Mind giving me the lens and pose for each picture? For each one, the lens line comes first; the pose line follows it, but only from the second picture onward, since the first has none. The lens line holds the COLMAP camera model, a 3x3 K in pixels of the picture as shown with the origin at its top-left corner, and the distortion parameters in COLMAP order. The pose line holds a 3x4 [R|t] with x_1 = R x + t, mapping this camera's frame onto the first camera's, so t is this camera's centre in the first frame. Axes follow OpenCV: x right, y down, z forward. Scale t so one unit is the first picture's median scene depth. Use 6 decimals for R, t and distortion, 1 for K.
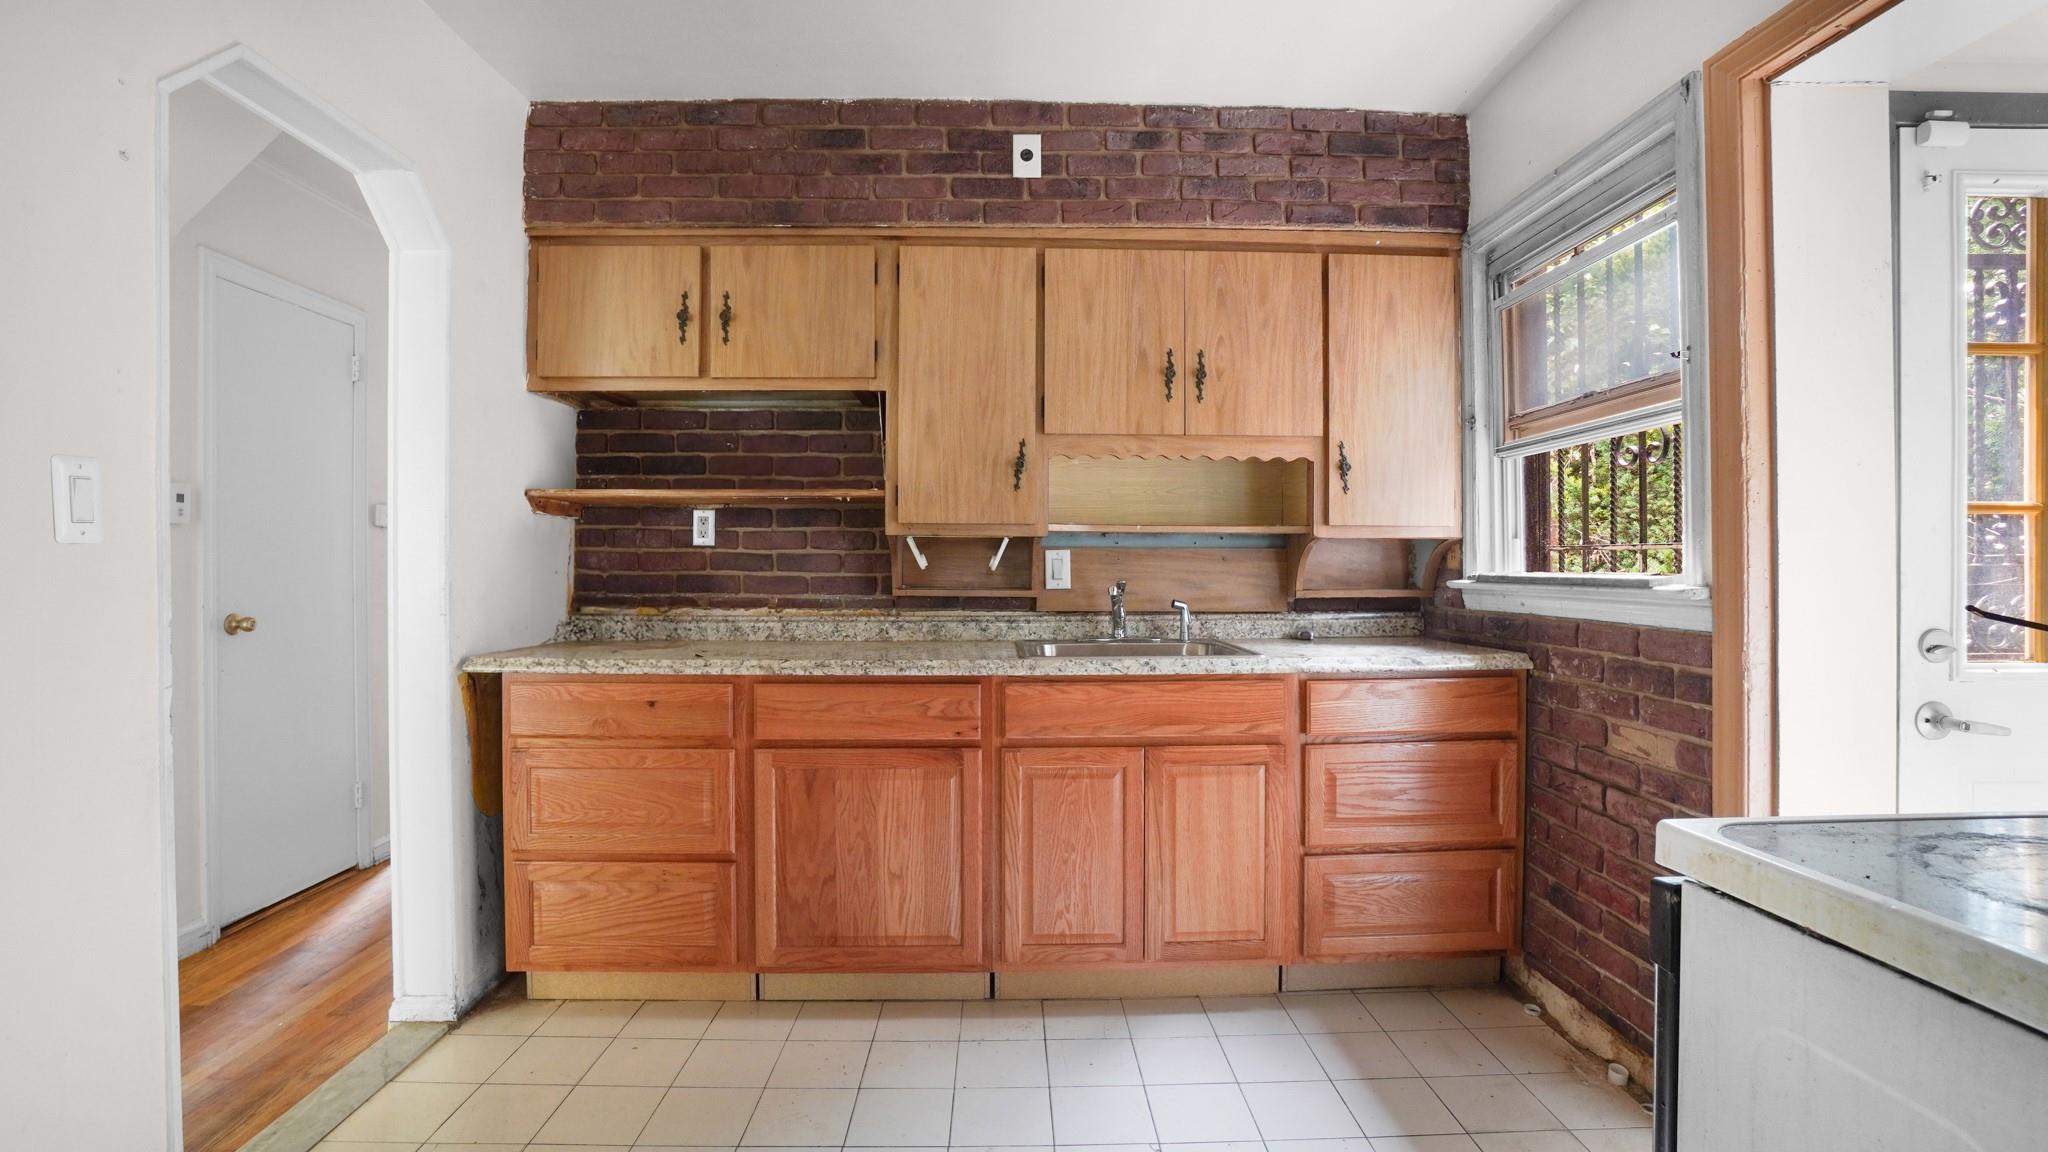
lens RADIAL K [[926.0, 0, 1024.8], [0, 926.0, 570.5], [0, 0, 1]] dist [-0.000413, -0.000015]
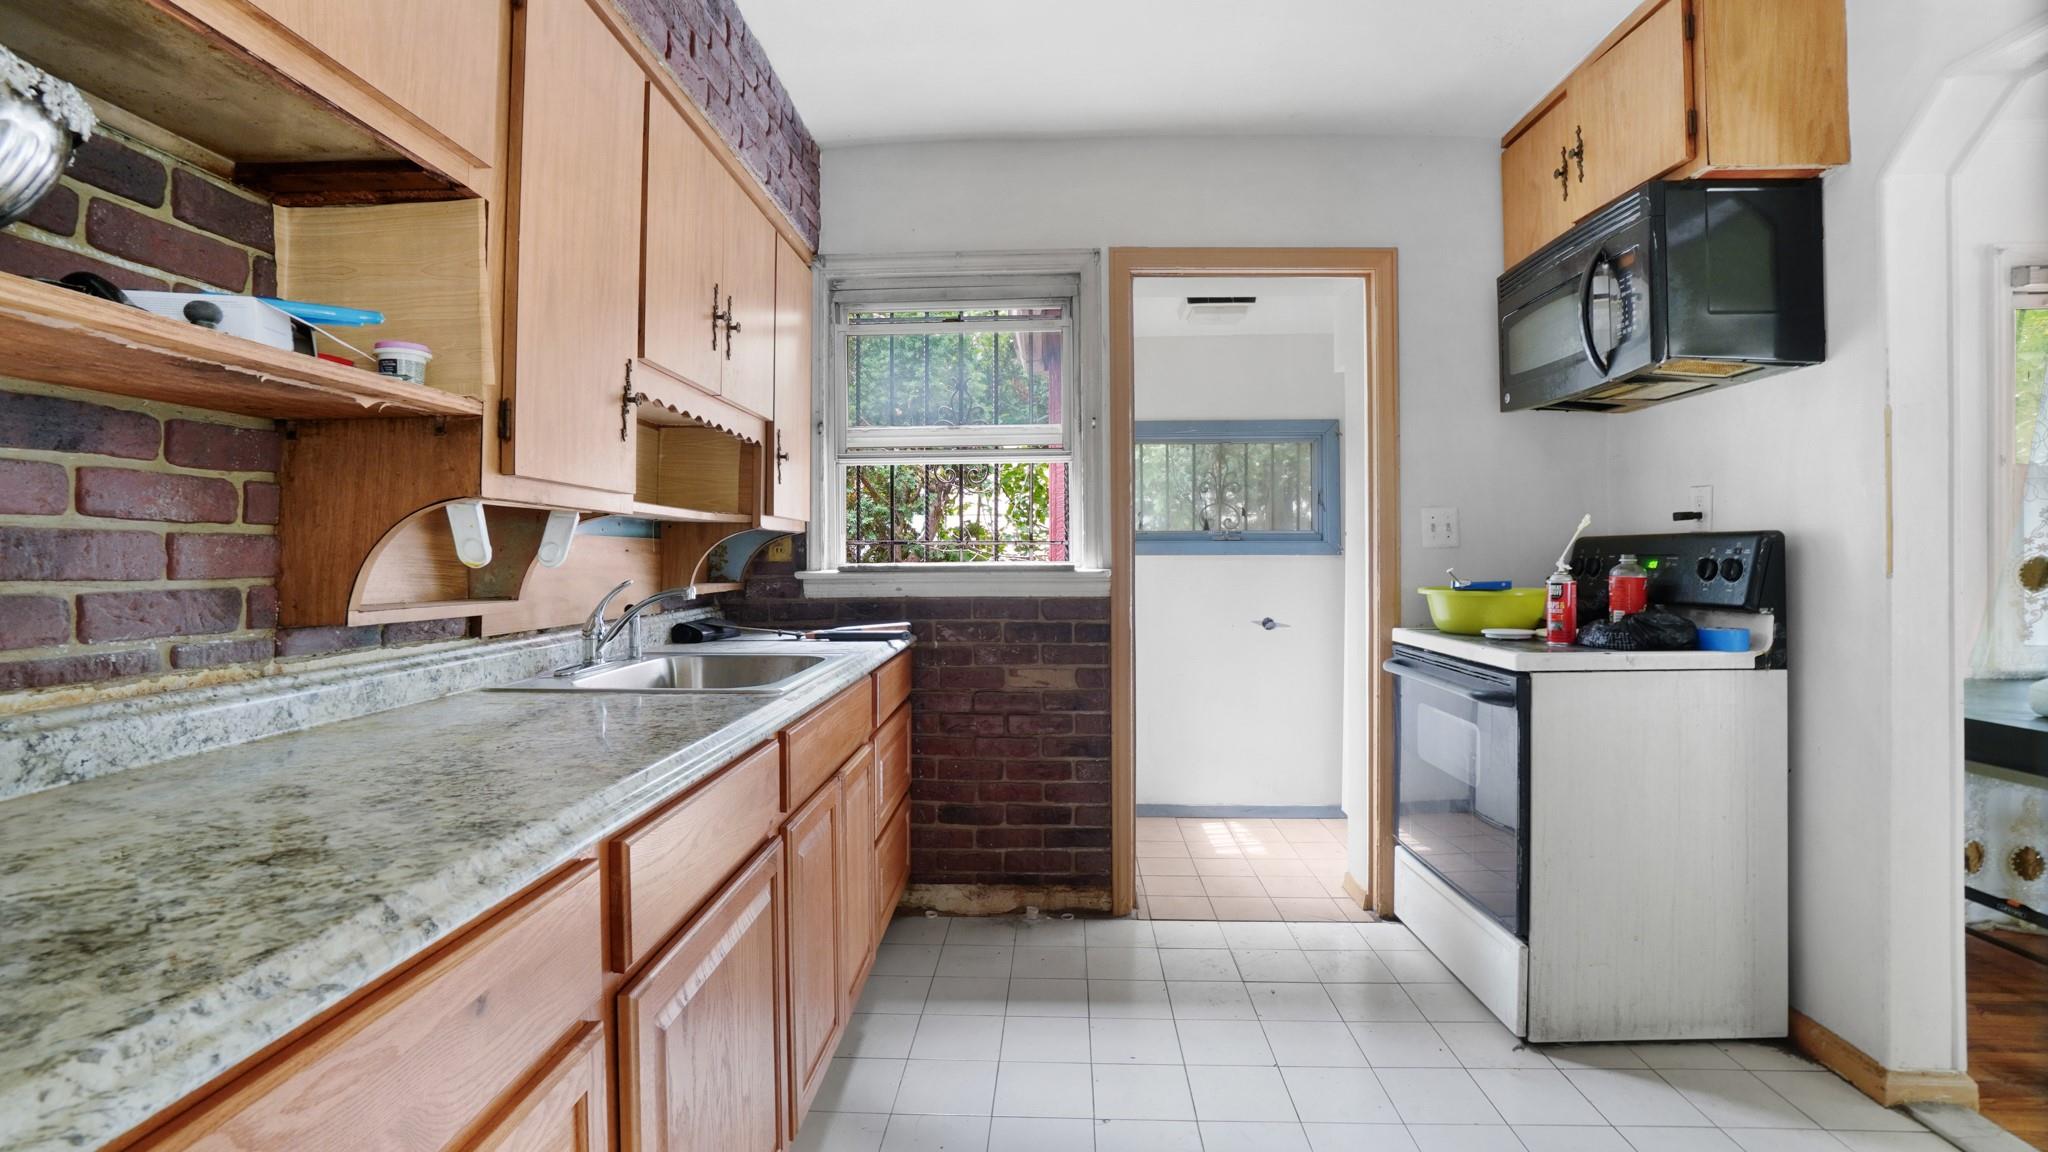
lens RADIAL K [[945.6, 0, 1018.4], [0, 945.6, 554.1], [0, 0, 1]] dist [0.001557, 0.000528]
pose [[0.084864, 0.001320, 0.996392, -0.737410], [0.009998, 0.999948, -0.002176, -0.005508], [-0.996342, 0.010147, 0.084846, 0.804372]]
